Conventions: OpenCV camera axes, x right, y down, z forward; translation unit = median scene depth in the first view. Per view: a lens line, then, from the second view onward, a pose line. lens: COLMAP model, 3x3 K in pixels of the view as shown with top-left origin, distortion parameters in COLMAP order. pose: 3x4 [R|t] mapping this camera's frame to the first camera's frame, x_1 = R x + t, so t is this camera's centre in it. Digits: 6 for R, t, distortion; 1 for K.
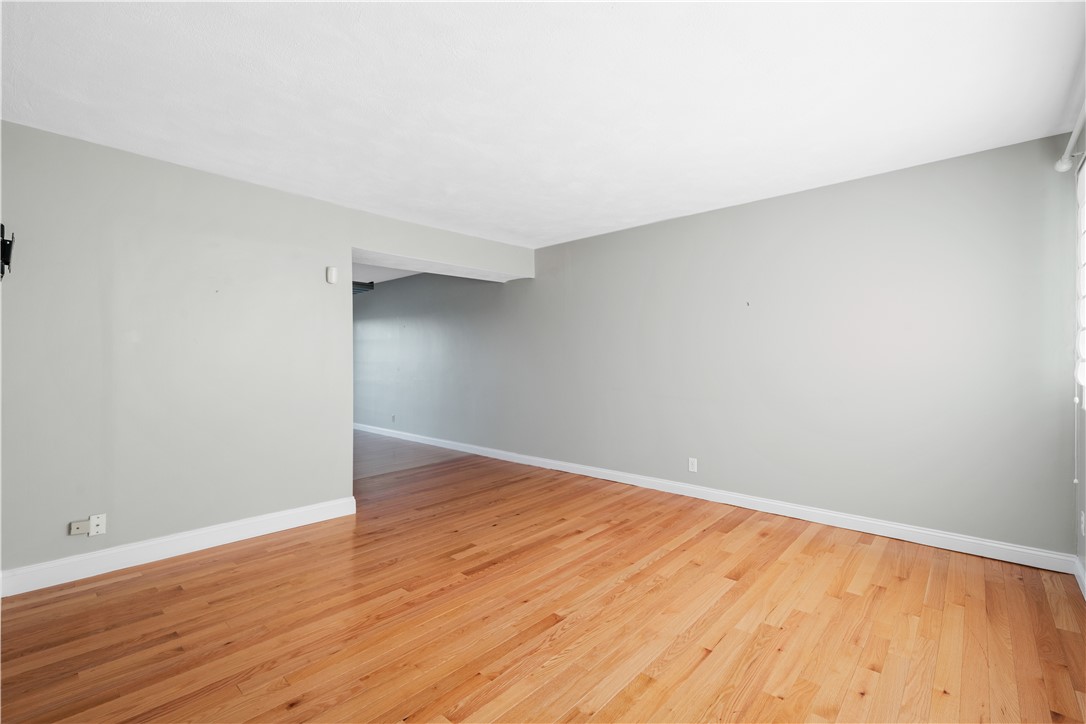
lens RADIAL K [[487.1, 0, 542.7], [0, 487.1, 360.7], [0, 0, 1]] dist [0.000869, 0.000121]
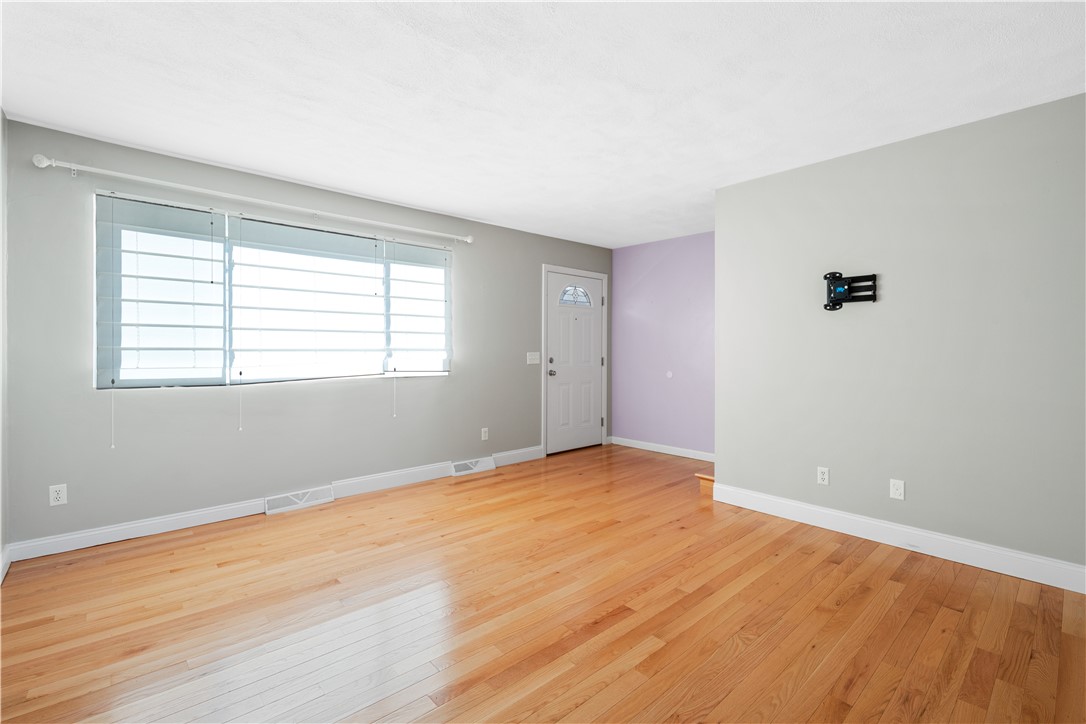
lens RADIAL K [[487.1, 0, 544.2], [0, 487.1, 358.4], [0, 0, 1]] dist [0.000869, 0.000121]
pose [[-0.994484, 0.000015, 0.104891, -0.112220], [0.001208, 0.999935, 0.011305, 0.008957], [-0.104884, 0.011370, -0.994419, 1.965011]]
